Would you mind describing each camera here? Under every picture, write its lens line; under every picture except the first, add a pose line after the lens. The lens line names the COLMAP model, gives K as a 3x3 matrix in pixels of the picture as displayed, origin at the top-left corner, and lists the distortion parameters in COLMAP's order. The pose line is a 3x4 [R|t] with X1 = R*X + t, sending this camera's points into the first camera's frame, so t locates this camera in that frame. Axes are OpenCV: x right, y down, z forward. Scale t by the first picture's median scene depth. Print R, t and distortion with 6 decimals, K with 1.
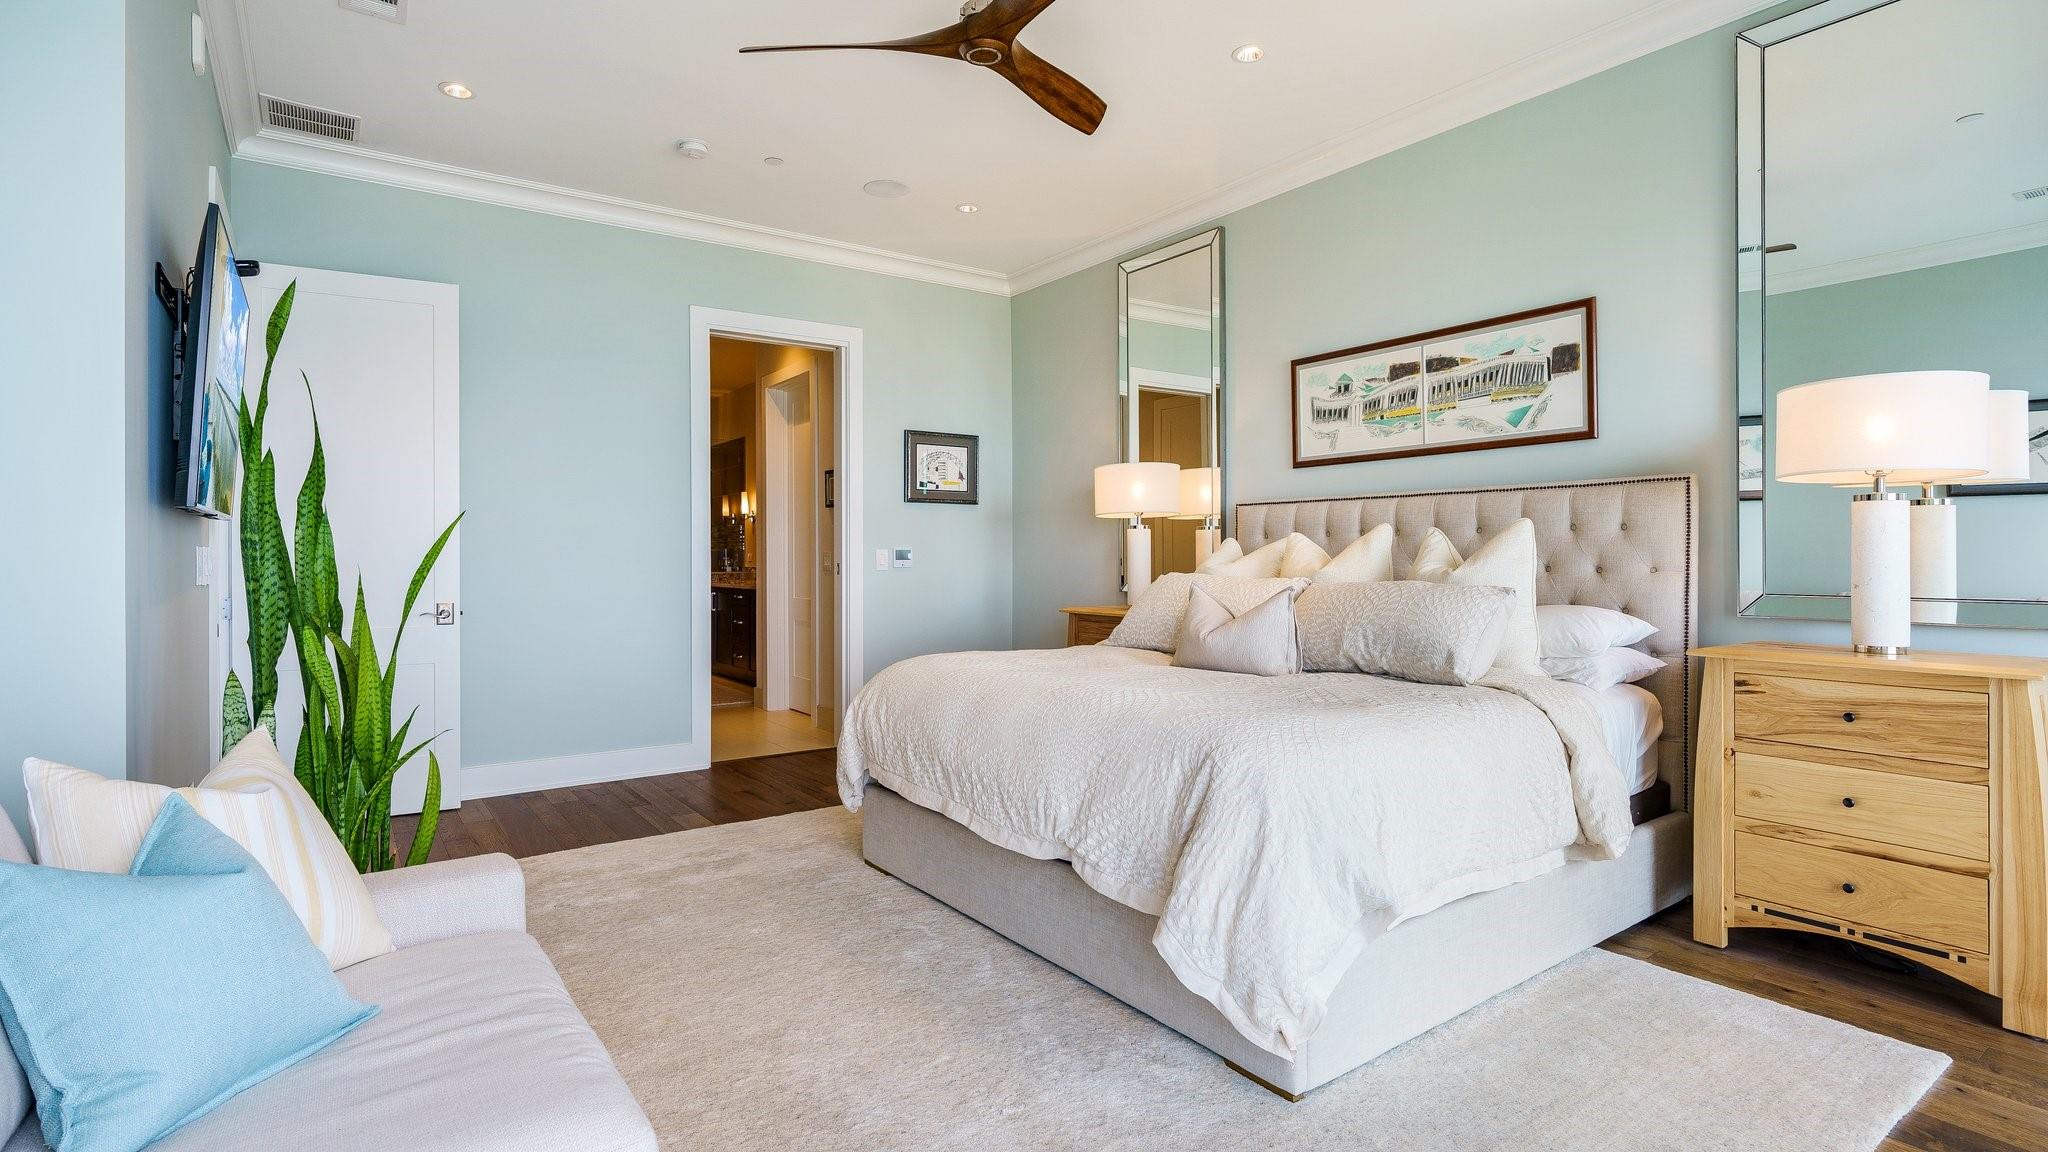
lens RADIAL K [[964.7, 0, 983.1], [0, 964.7, 548.1], [0, 0, 1]] dist [-0.011705, 0.000258]
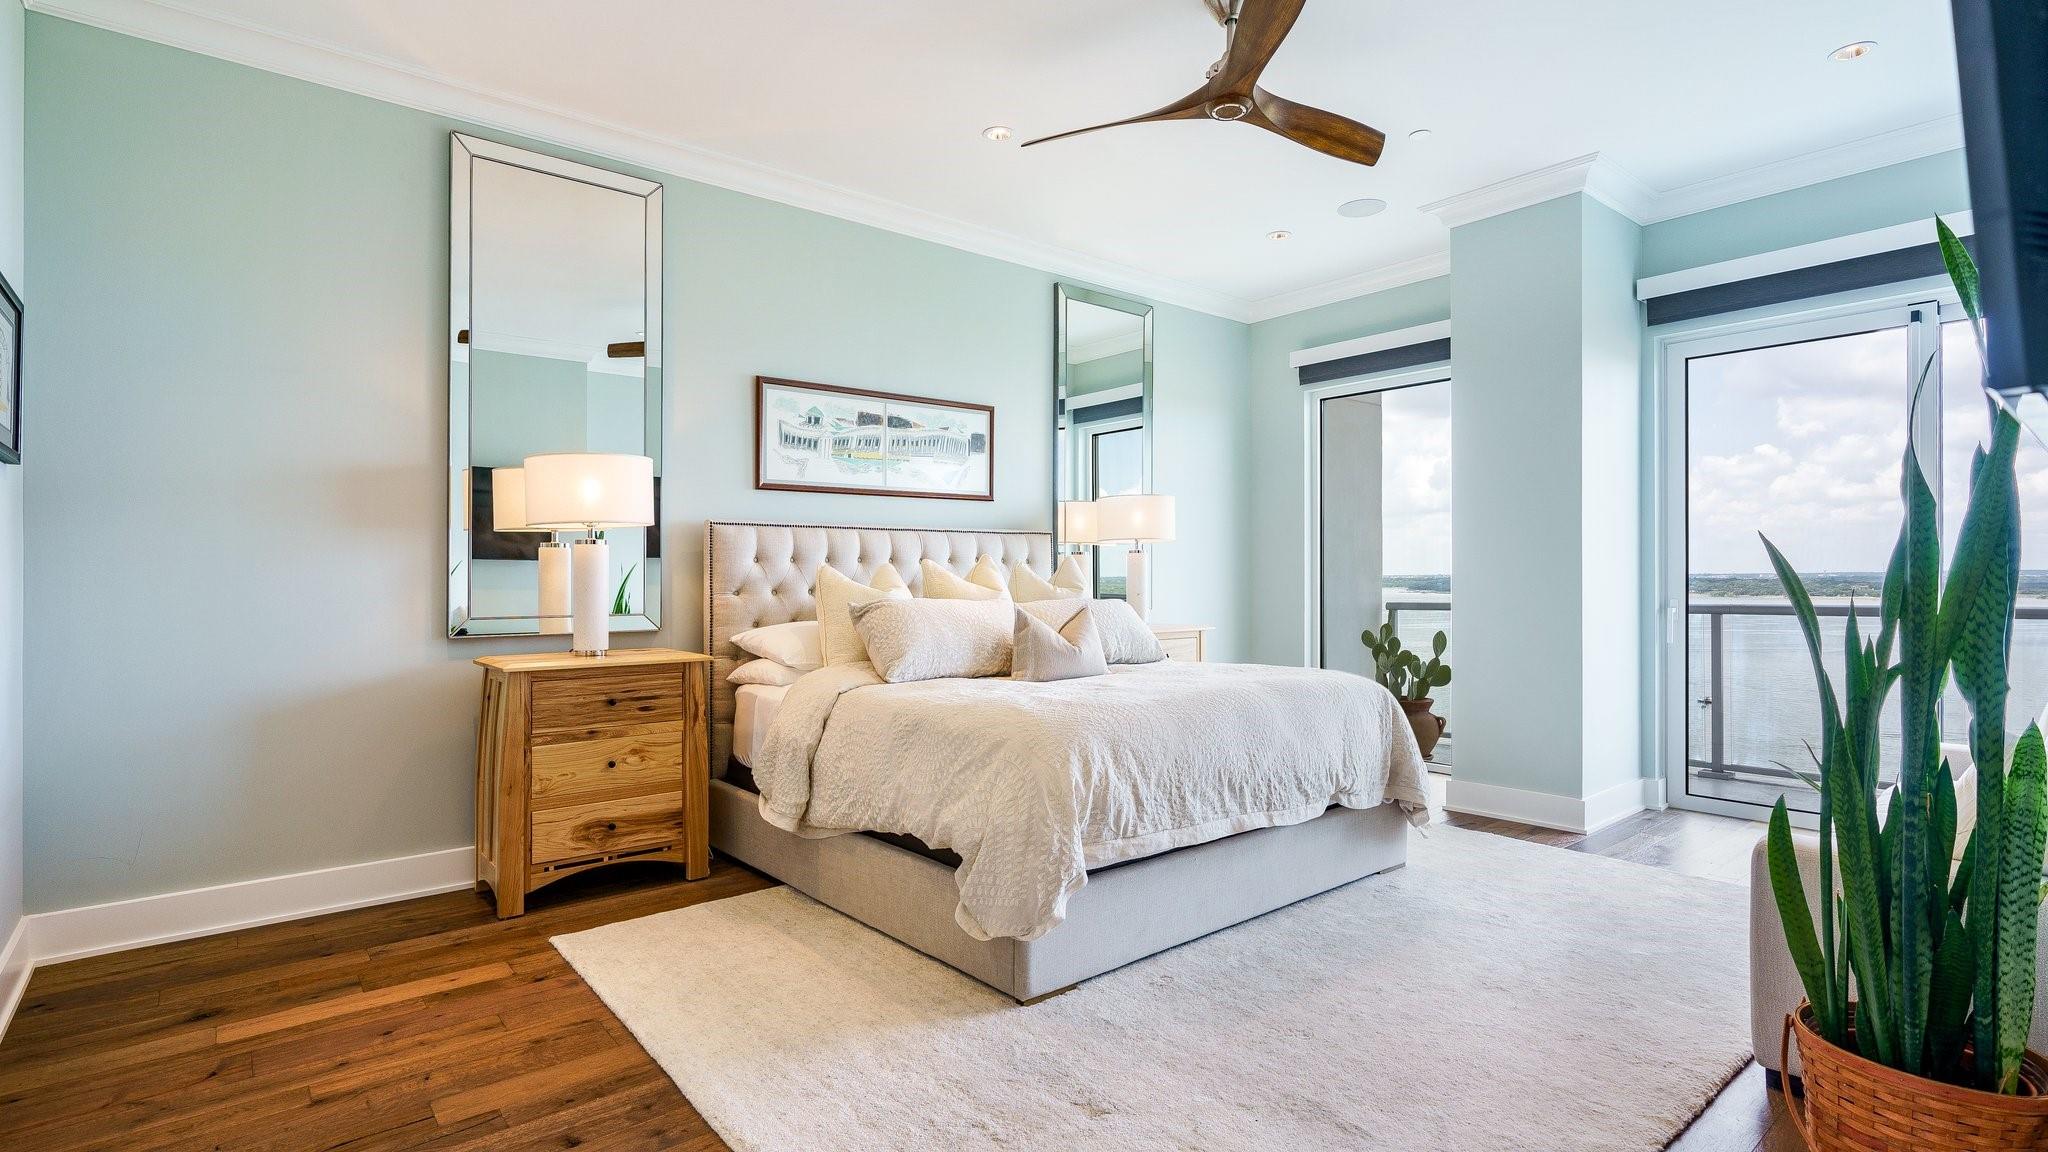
lens RADIAL K [[964.7, 0, 976.3], [0, 964.7, 585.6], [0, 0, 1]] dist [-0.011705, 0.000258]
pose [[-0.073728, -0.015616, 0.997156, -0.735008], [-0.009798, 0.999840, 0.014934, -0.002828], [-0.997230, -0.008669, -0.073869, 0.955610]]
